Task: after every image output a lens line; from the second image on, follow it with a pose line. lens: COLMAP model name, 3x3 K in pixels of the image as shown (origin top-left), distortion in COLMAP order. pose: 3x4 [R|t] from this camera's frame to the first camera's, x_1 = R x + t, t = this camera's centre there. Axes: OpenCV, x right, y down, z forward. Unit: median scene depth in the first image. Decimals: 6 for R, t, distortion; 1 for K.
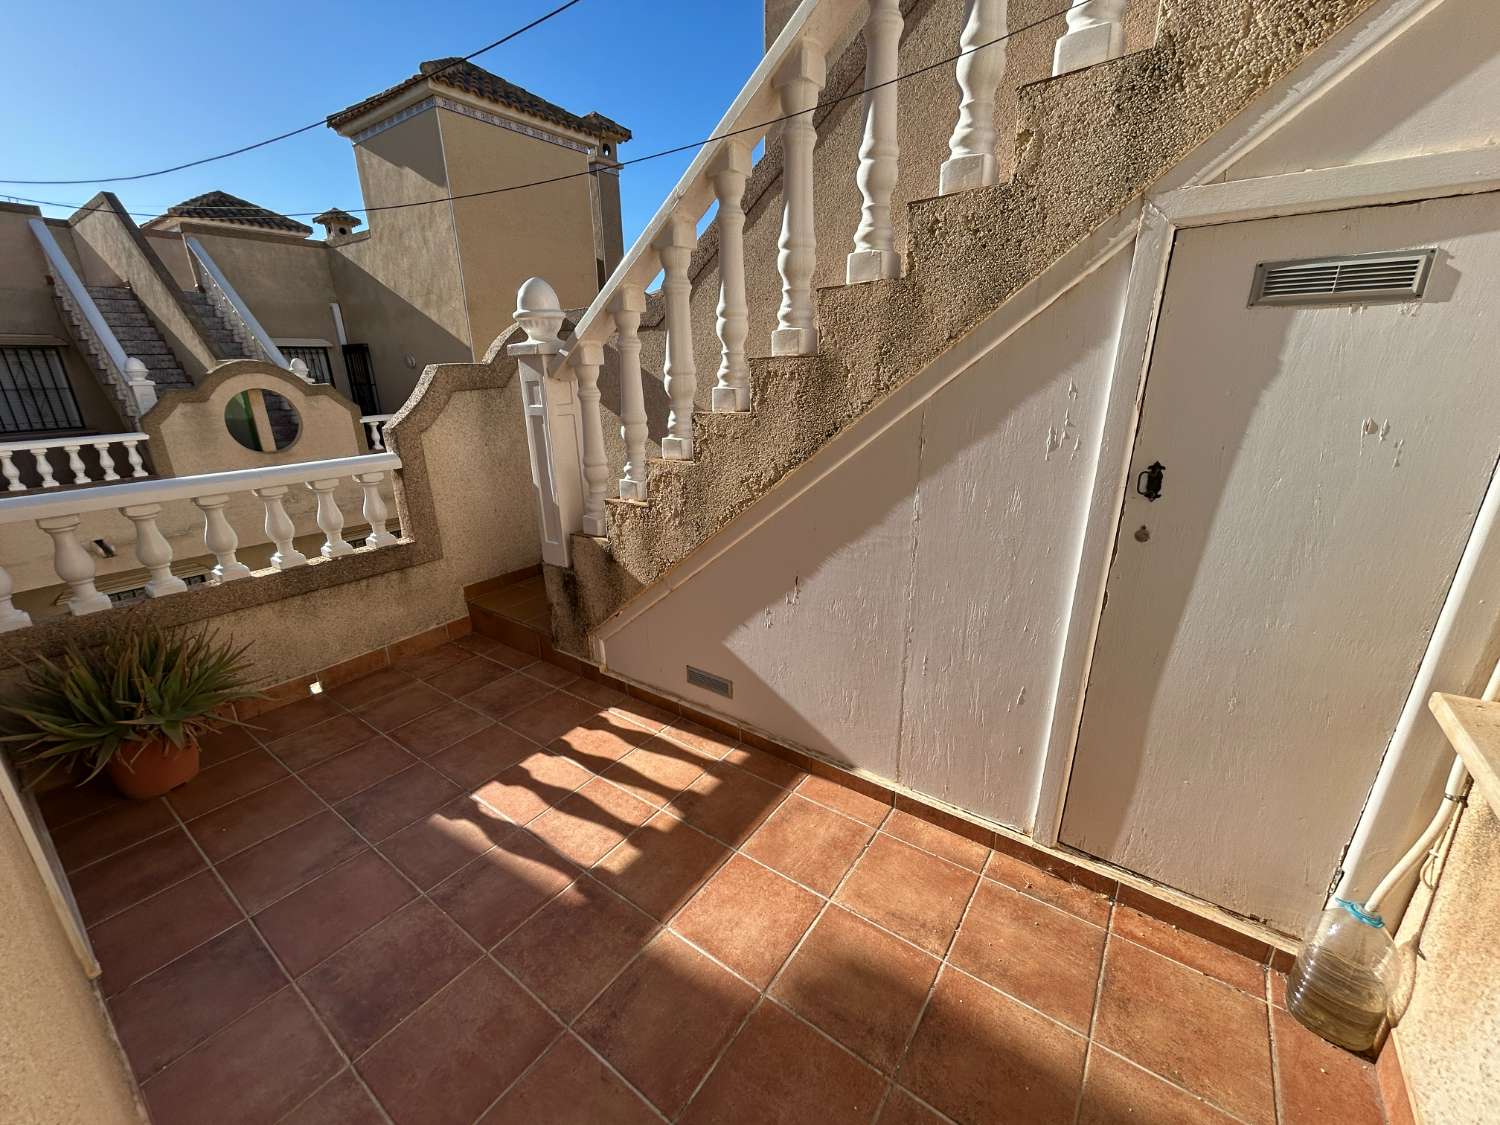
lens RADIAL K [[599.0, 0, 749.5], [0, 599.0, 565.3], [0, 0, 1]] dist [-0.002171, -0.000174]
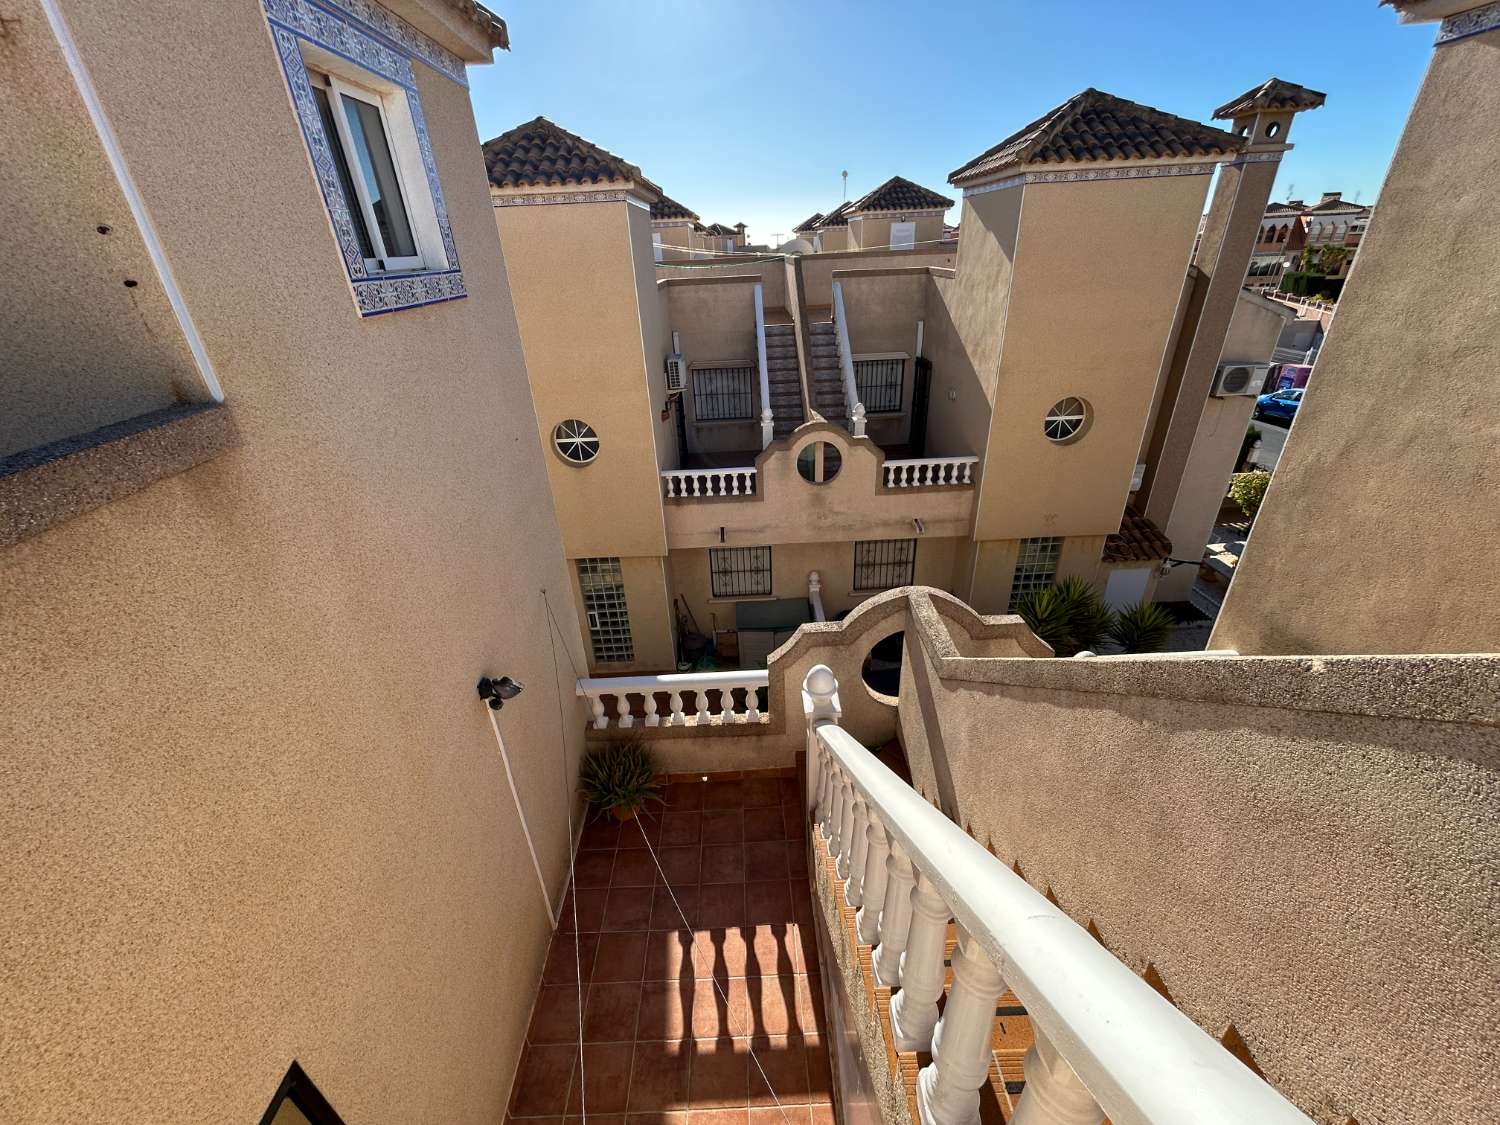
lens RADIAL K [[605.7, 0, 750.0], [0, 605.7, 562.5], [0, 0, 1]] dist [-0.004296, 0.002242]
pose [[0.602848, 0.356371, -0.713844, 0.513148], [-0.225094, 0.934326, 0.276348, -1.116355], [0.765445, -0.005913, 0.643474, -0.078498]]
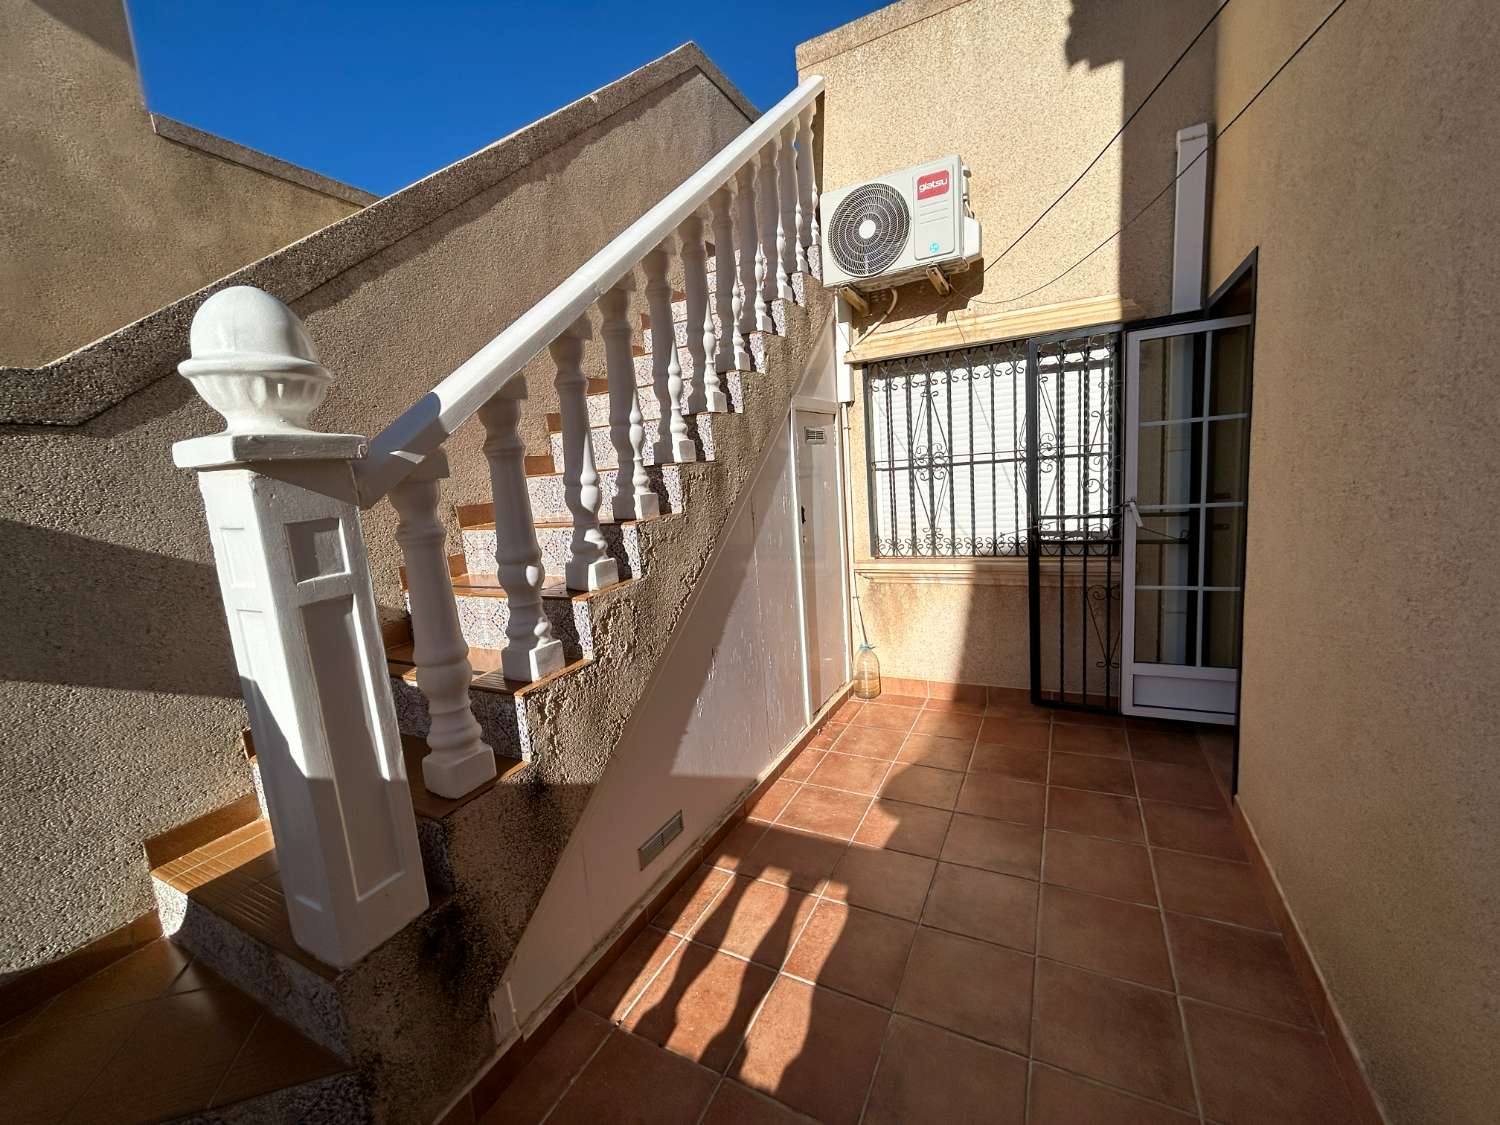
lens RADIAL K [[604.7, 0, 748.2], [0, 604.7, 562.3], [0, 0, 1]] dist [-0.000837, 0.000261]
pose [[-0.137469, -0.121368, 0.983042, -0.864880], [0.389960, 0.905681, 0.166349, -0.245576], [-0.910513, 0.406215, -0.077175, 0.809103]]
